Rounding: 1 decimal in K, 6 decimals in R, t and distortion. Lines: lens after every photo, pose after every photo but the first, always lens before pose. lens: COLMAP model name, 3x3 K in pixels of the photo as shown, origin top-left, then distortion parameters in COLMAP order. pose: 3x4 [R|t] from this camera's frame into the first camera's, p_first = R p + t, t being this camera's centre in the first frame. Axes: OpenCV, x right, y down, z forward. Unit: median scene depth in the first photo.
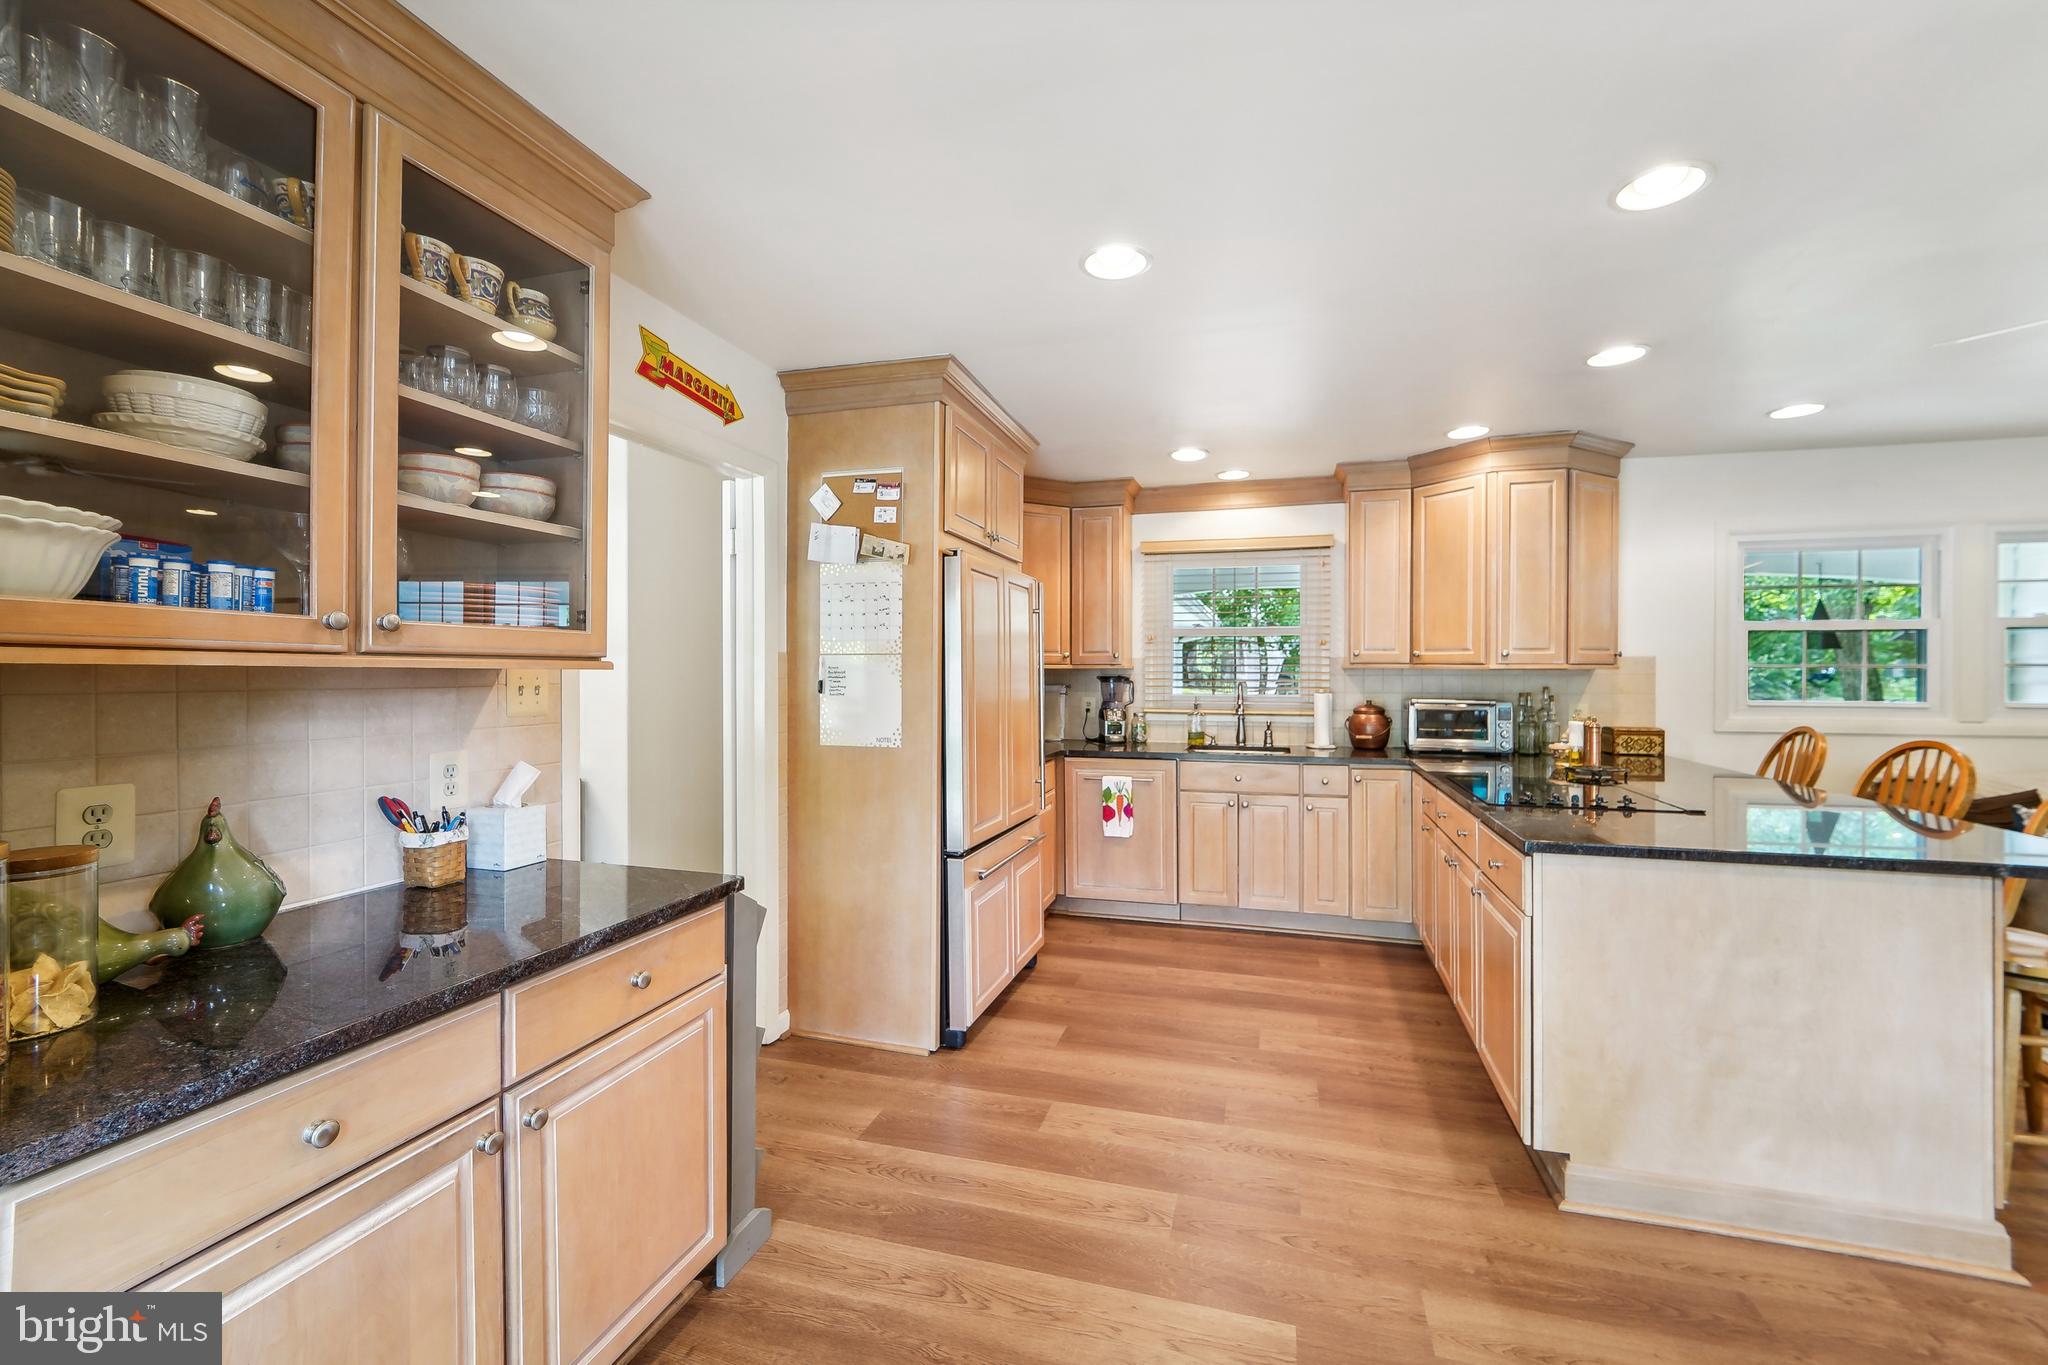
lens RADIAL K [[827.0, 0, 1037.0], [0, 827.0, 672.3], [0, 0, 1]] dist [-0.010355, 0.001576]
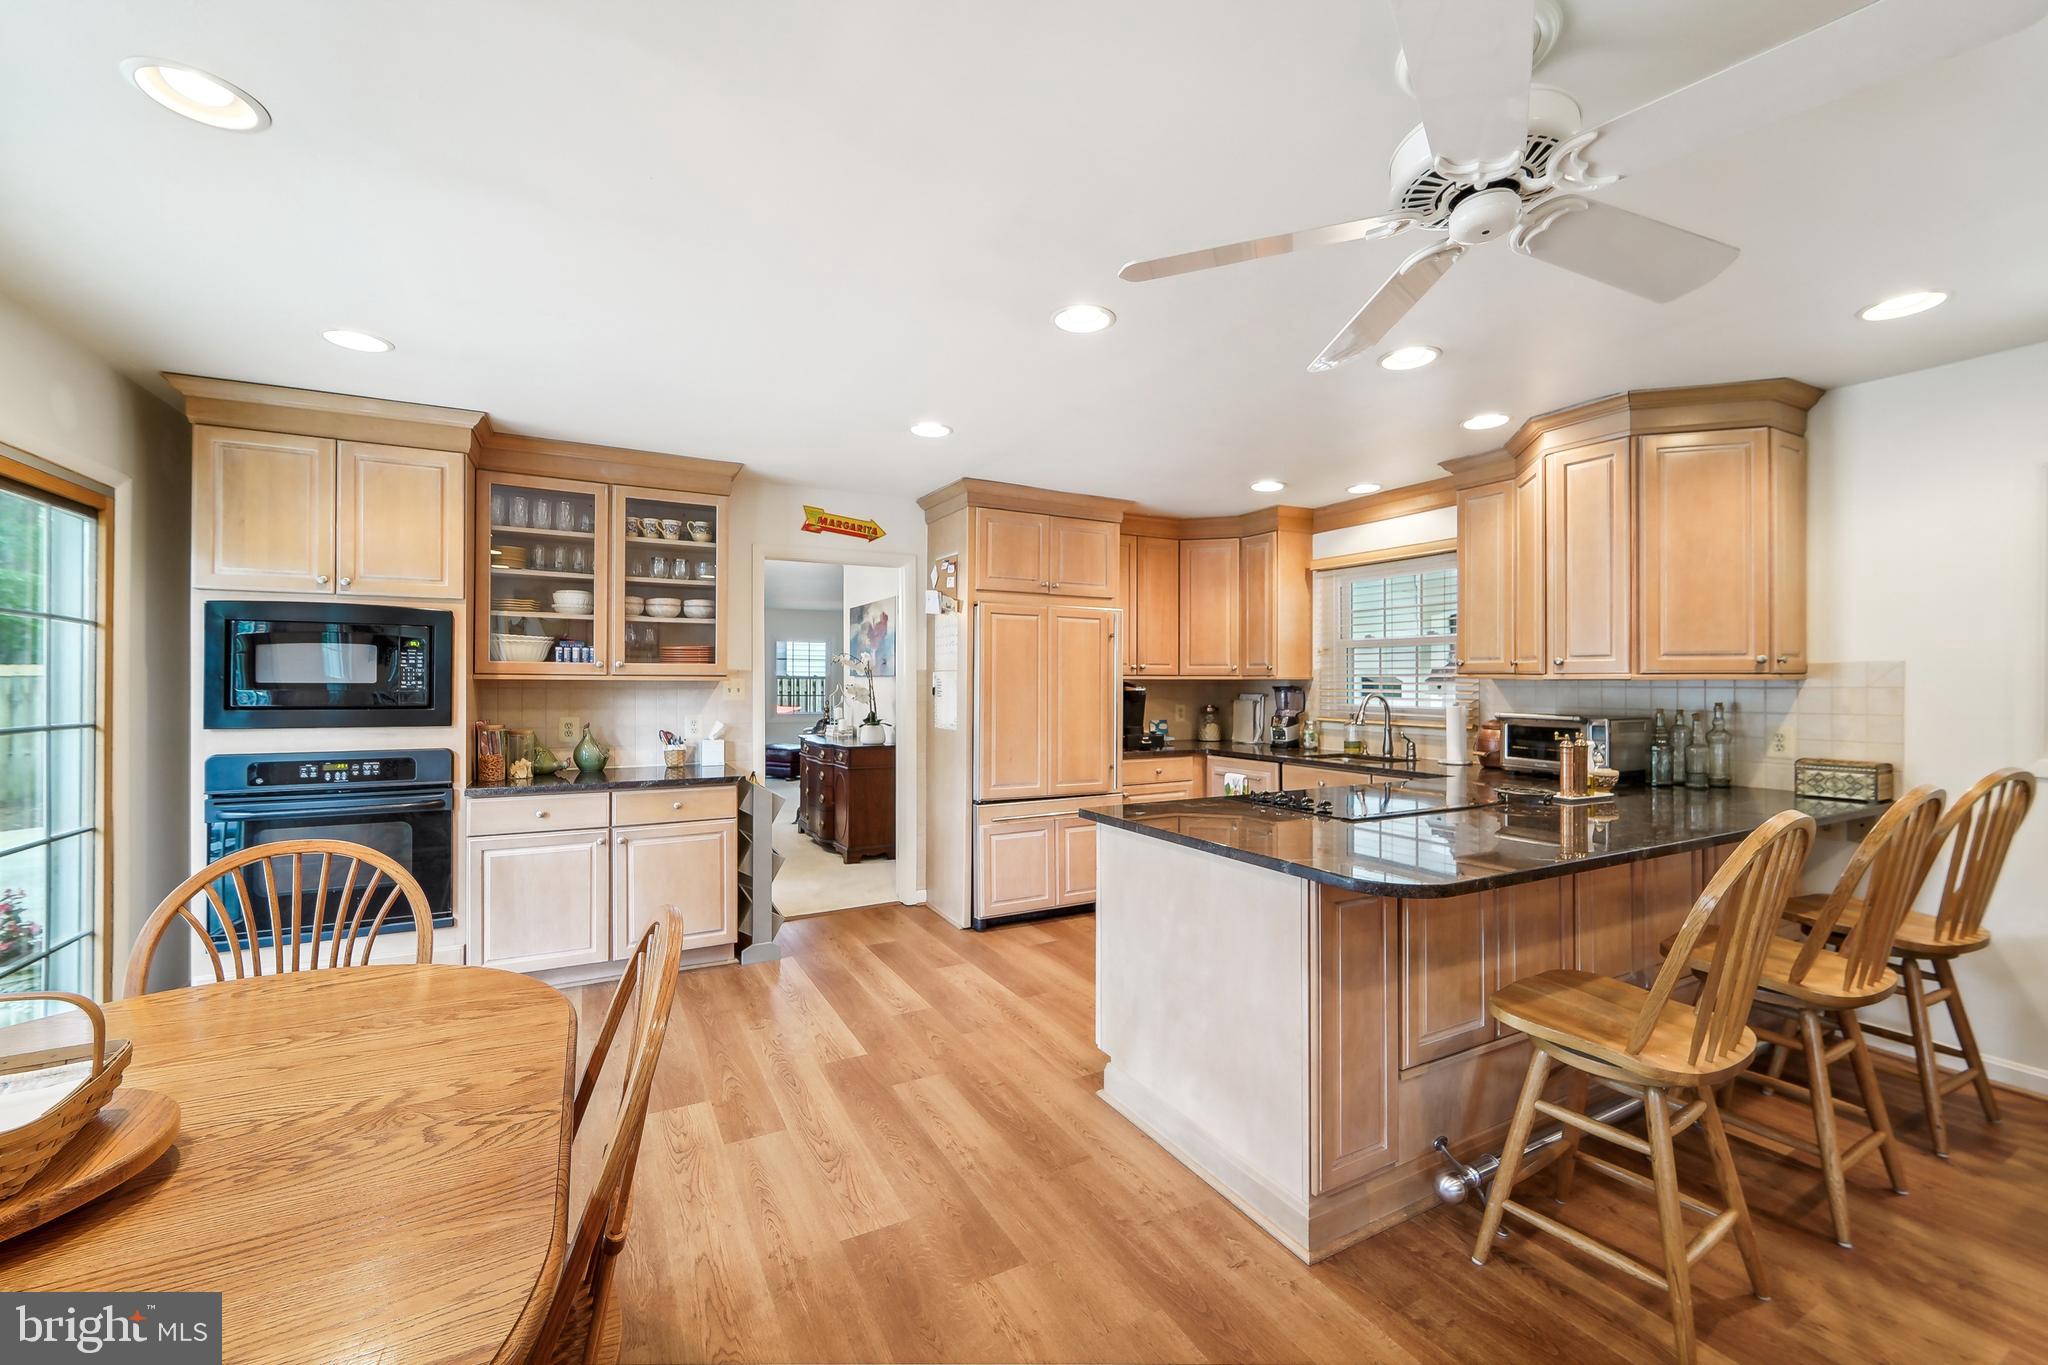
lens RADIAL K [[827.0, 0, 1033.5], [0, 827.0, 681.0], [0, 0, 1]] dist [-0.010355, 0.001576]
pose [[0.707741, 0.000660, -0.706471, 0.803645], [-0.001676, 0.999998, -0.000745, -0.001393], [0.706470, 0.001711, 0.707741, -0.002616]]
